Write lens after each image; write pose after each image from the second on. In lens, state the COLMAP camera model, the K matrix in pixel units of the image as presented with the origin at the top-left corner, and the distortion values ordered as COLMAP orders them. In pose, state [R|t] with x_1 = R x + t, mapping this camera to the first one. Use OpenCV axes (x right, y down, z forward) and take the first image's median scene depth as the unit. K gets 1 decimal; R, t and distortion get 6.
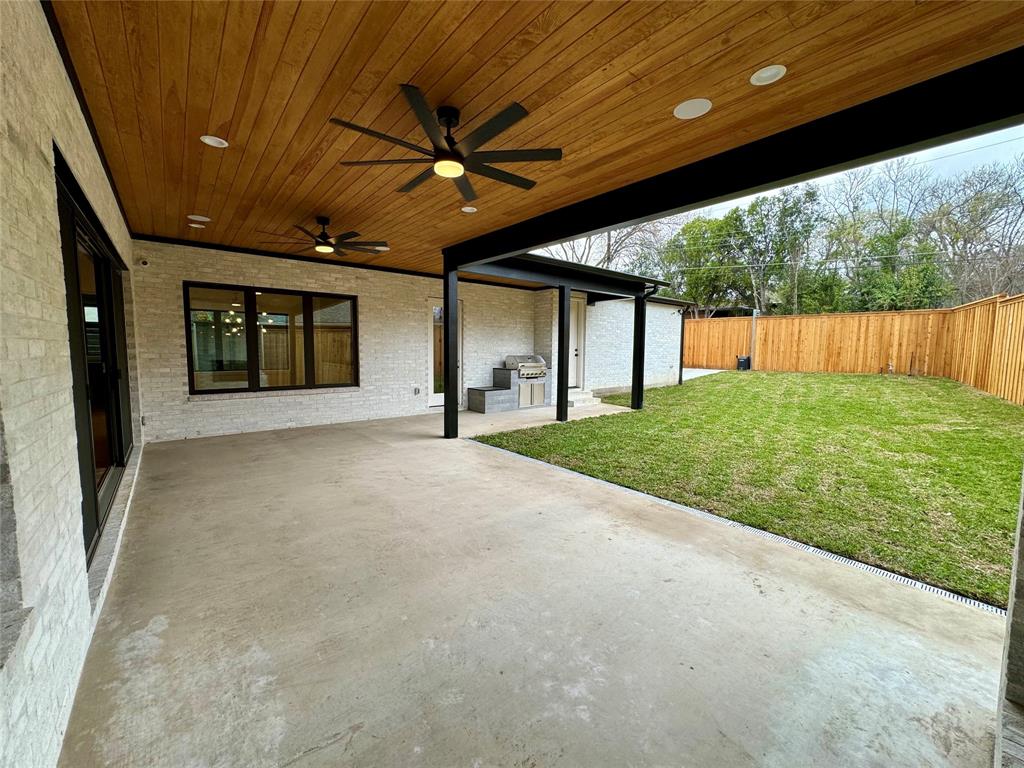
lens RADIAL K [[410.0, 0, 506.9], [0, 410.0, 376.2], [0, 0, 1]] dist [-0.002893, 0.000188]
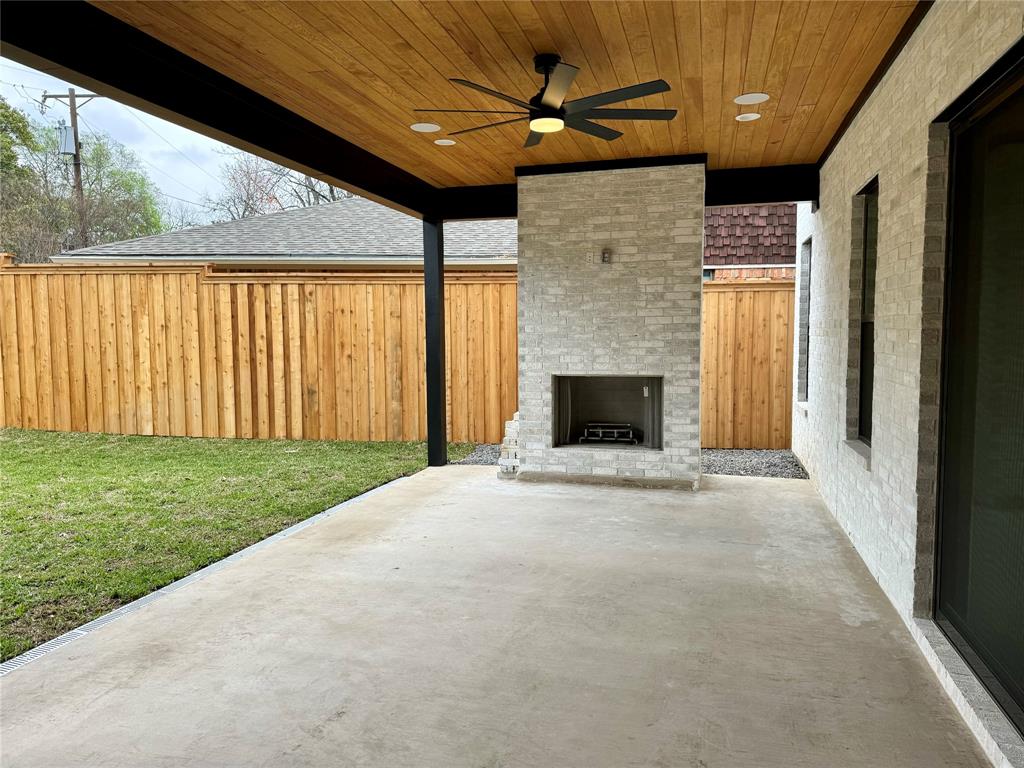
lens RADIAL K [[724.6, 0, 509.6], [0, 724.6, 386.3], [0, 0, 1]] dist [0.013618, -0.015045]
pose [[-0.582427, -0.066565, 0.810153, -1.055619], [0.060023, 0.990399, 0.124526, -0.124678], [-0.810664, 0.121155, -0.572840, 1.562174]]
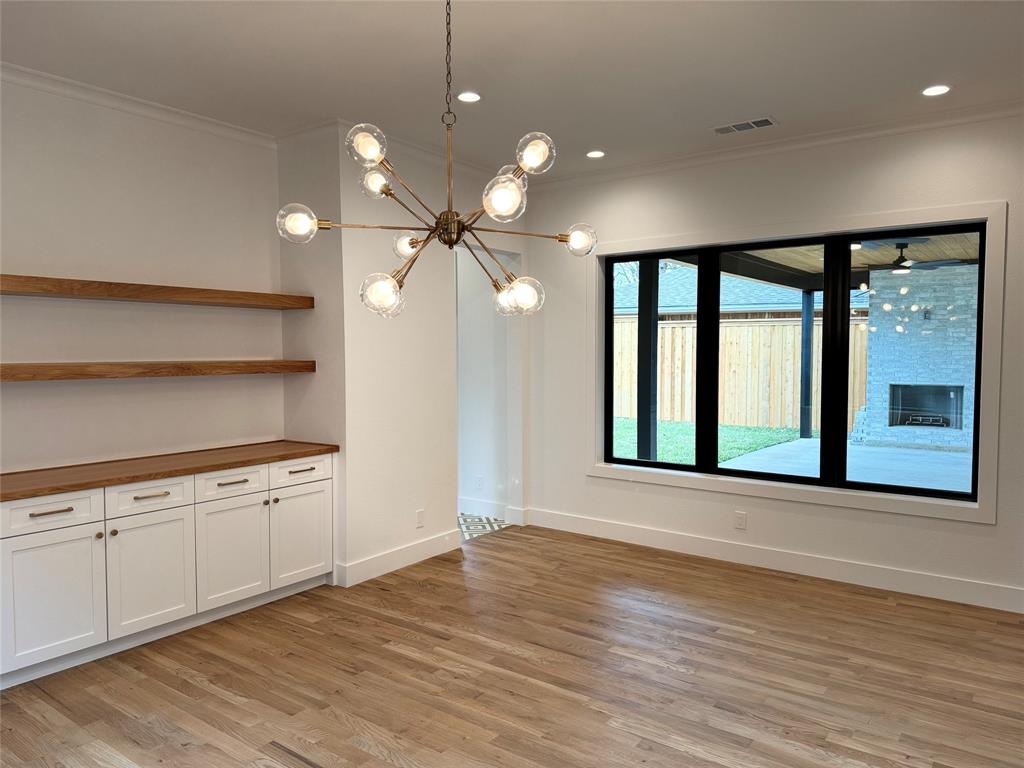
lens RADIAL K [[724.6, 0, 511.1], [0, 724.6, 386.8], [0, 0, 1]] dist [0.013618, -0.015045]
pose [[-0.260804, -0.059304, 0.963569, -2.048729], [0.074993, 0.993851, 0.081465, -0.259864], [-0.962475, 0.093508, -0.254753, 2.602867]]
